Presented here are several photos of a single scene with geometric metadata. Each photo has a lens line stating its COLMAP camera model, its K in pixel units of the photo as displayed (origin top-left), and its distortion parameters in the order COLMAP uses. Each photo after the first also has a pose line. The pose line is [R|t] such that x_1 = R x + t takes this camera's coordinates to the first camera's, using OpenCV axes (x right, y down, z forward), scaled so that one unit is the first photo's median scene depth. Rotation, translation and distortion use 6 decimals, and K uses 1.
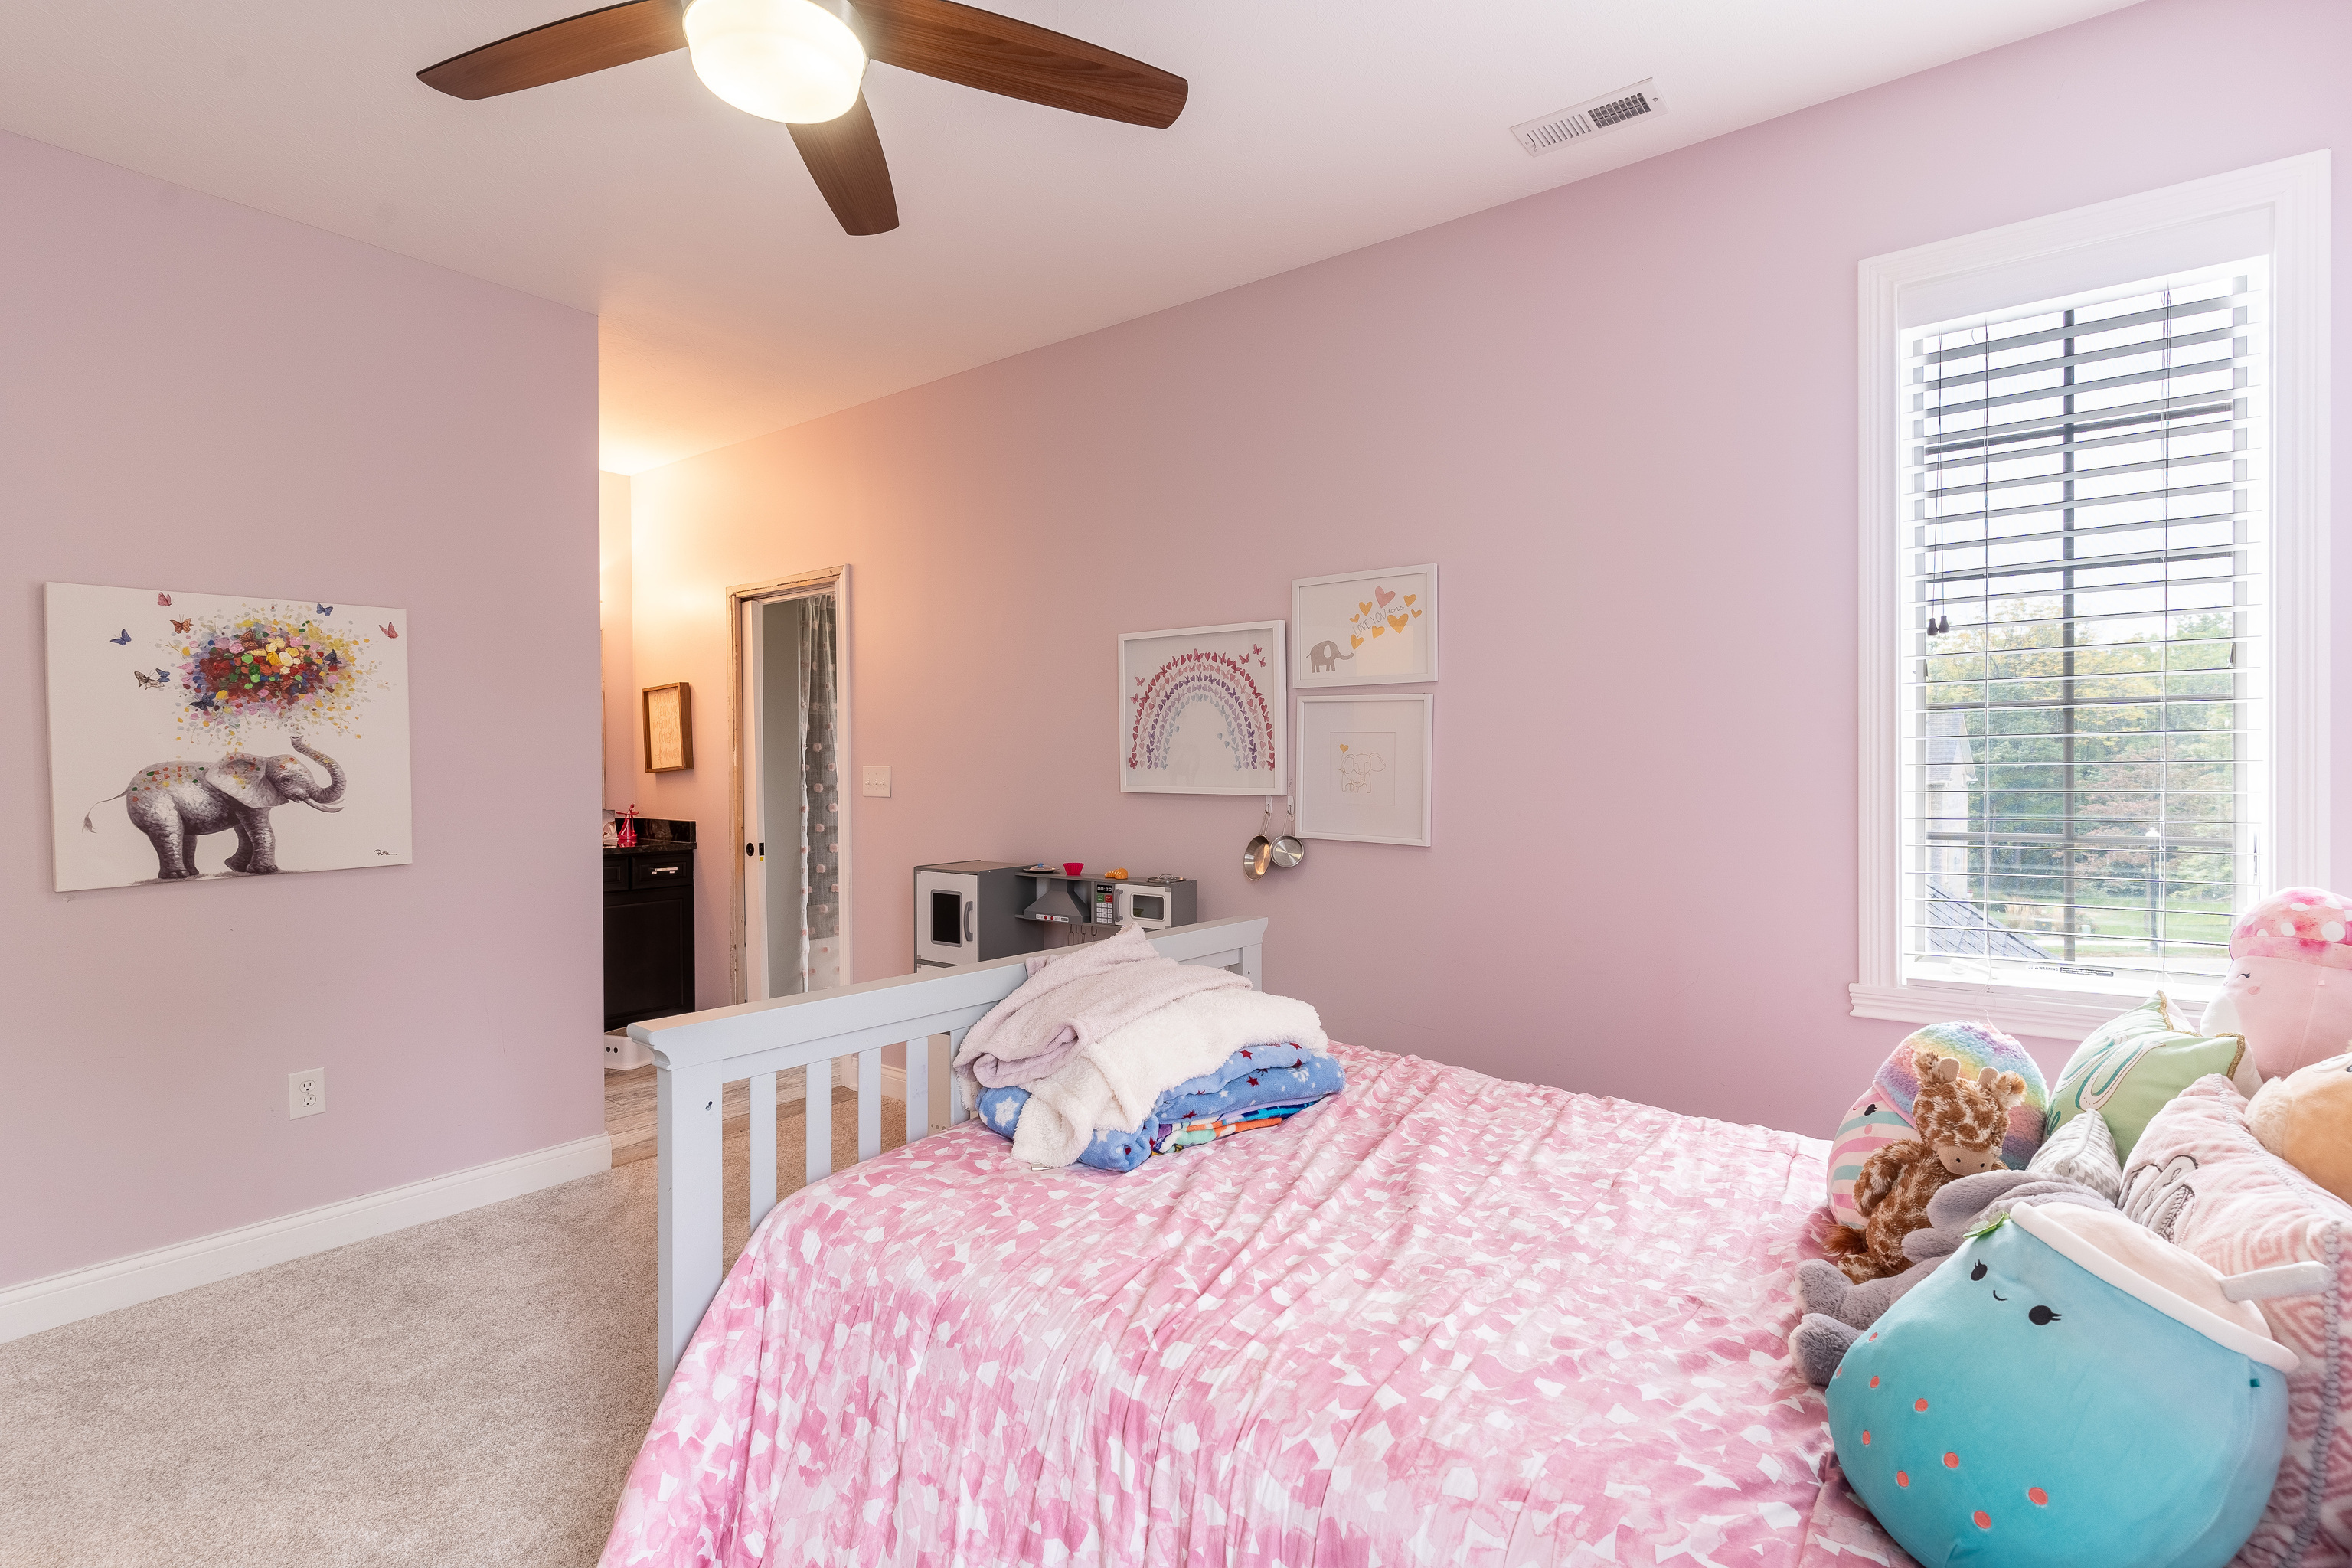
lens RADIAL K [[1118.9, 0, 1186.1], [0, 1118.9, 782.9], [0, 0, 1]] dist [0.002193, -0.000793]
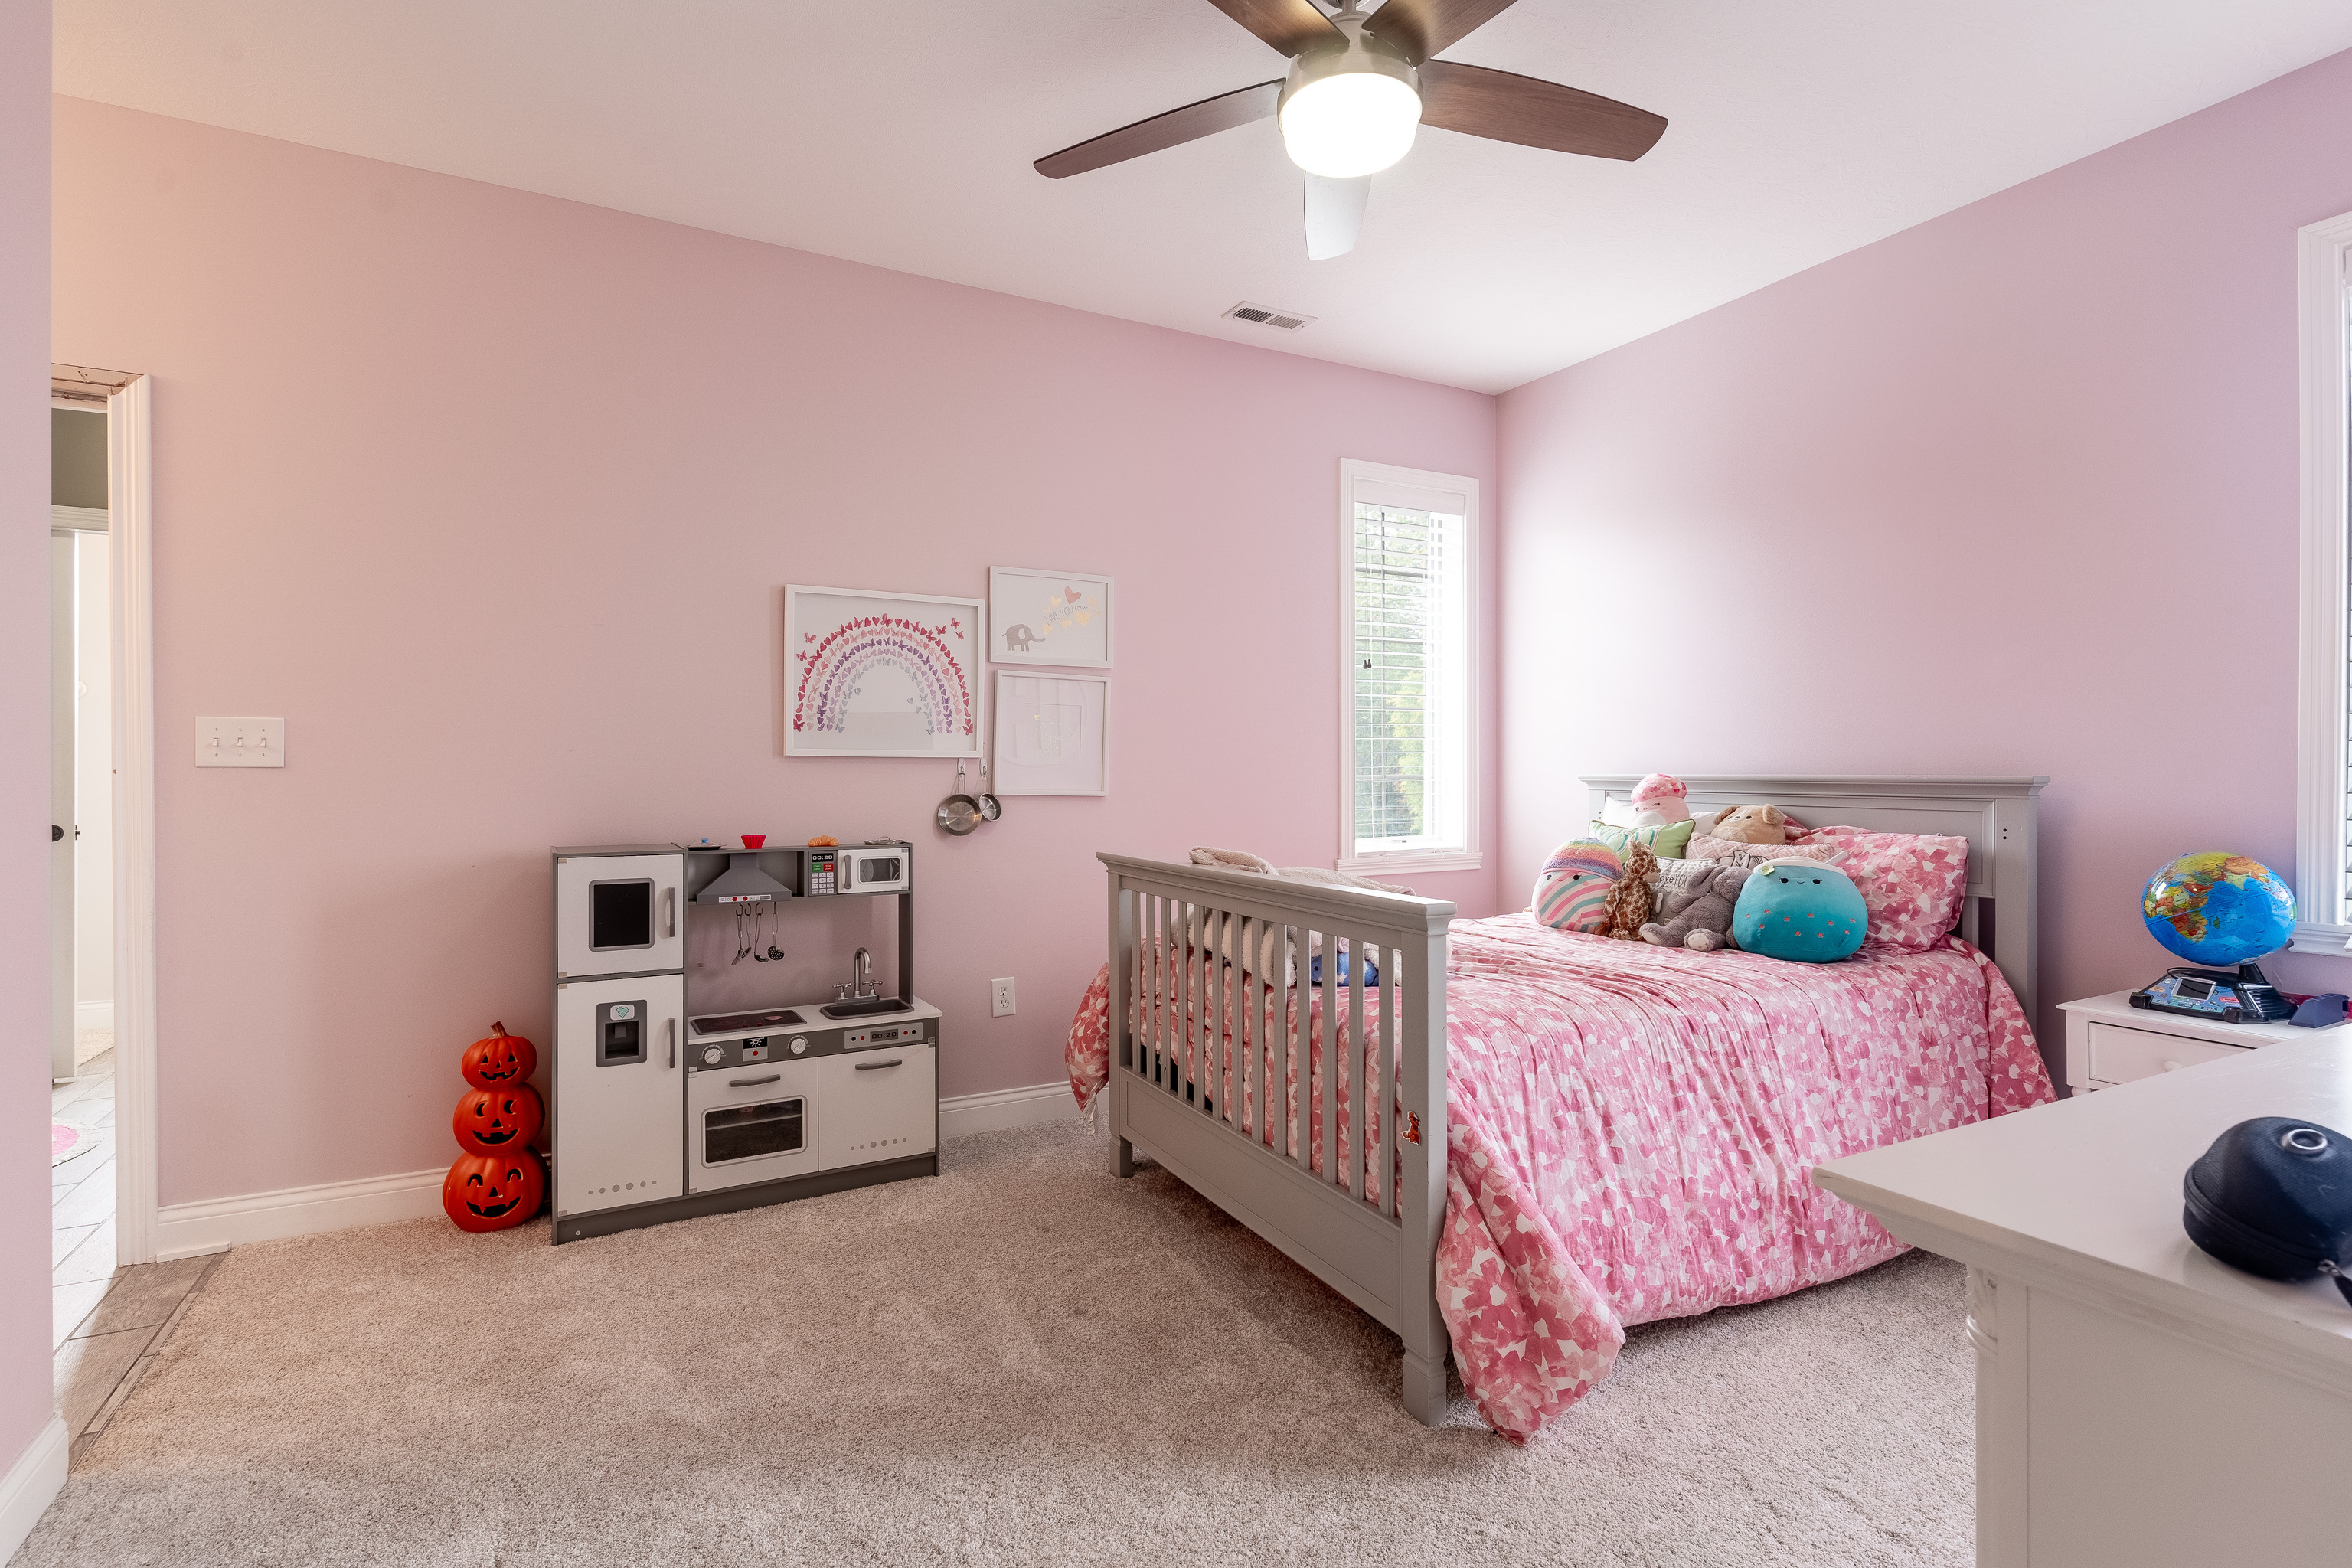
lens RADIAL K [[1118.9, 0, 1187.9], [0, 1118.9, 773.6], [0, 0, 1]] dist [0.002193, -0.000793]
pose [[0.415316, -0.001490, 0.909676, -0.815239], [0.014469, 0.999883, -0.004968, 0.034675], [-0.909562, 0.015225, 0.415289, 0.341788]]
